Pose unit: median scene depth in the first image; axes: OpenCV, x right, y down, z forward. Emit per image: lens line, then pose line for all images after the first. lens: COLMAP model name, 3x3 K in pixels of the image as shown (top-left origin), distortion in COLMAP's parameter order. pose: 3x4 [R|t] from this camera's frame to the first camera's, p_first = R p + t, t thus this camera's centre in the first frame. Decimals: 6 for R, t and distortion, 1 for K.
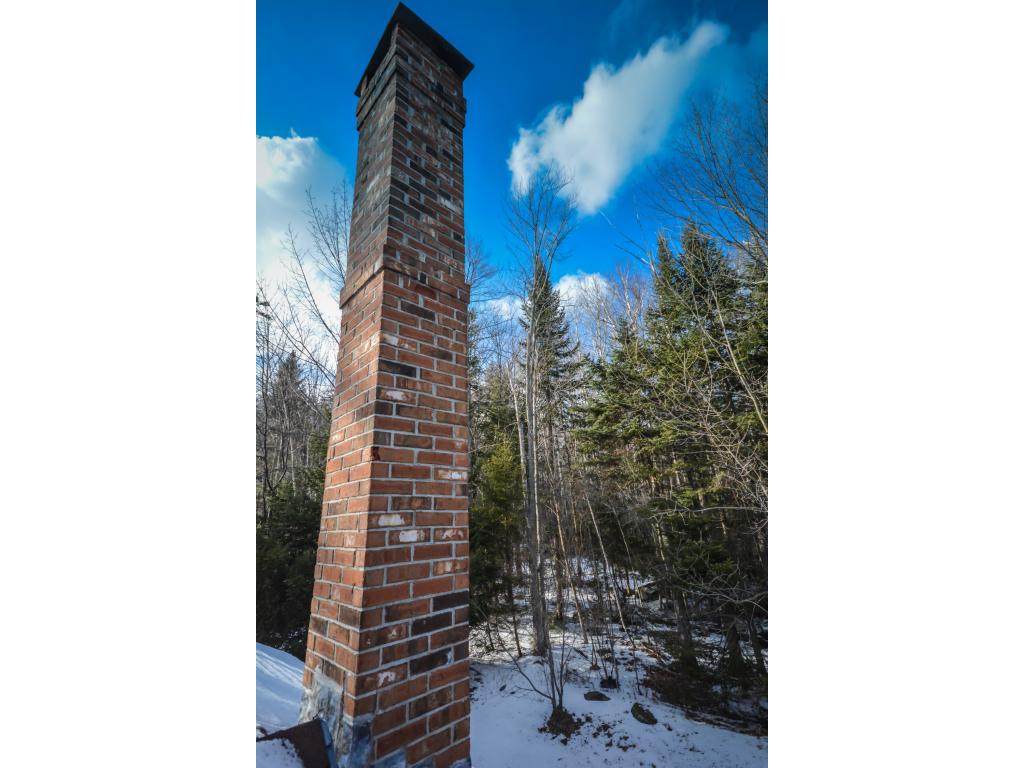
lens RADIAL K [[386.9, 0, 512.0], [0, 386.9, 384.0], [0, 0, 1]] dist [0.001104, 0.000131]
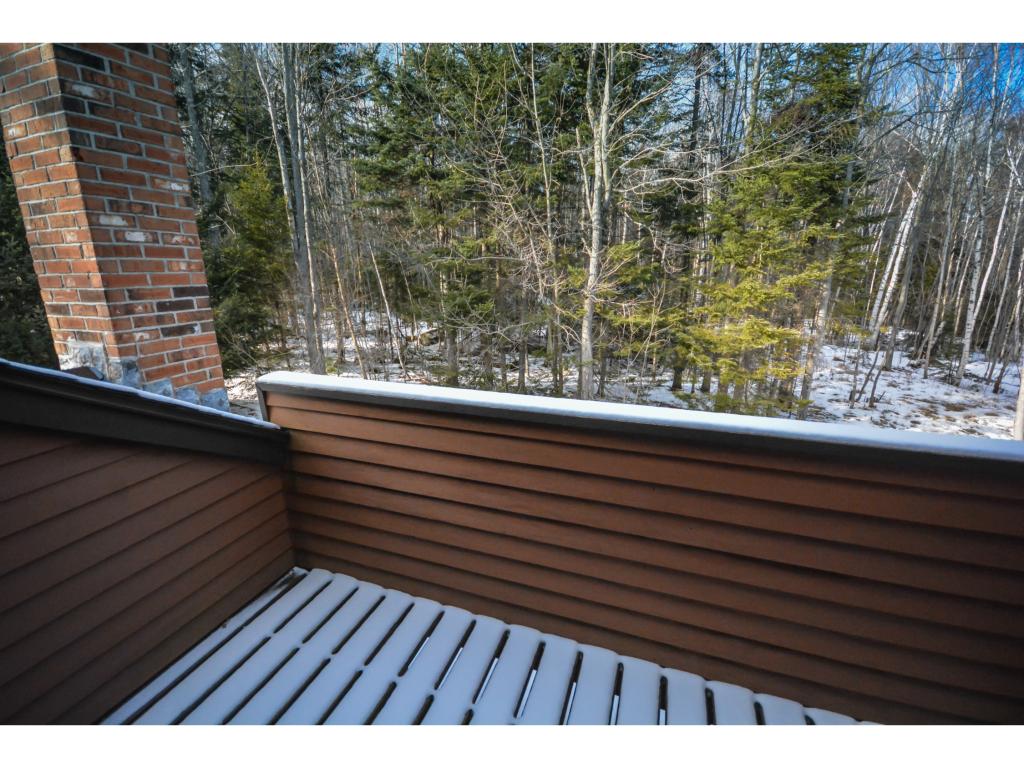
lens RADIAL K [[445.7, 0, 512.0], [0, 445.7, 384.0], [0, 0, 1]] dist [0.023562, -0.019462]
pose [[0.898083, -0.075679, 0.433266, 0.111185], [-0.171881, 0.846361, 0.504112, -0.086636], [-0.404850, -0.527205, 0.747095, -0.592609]]
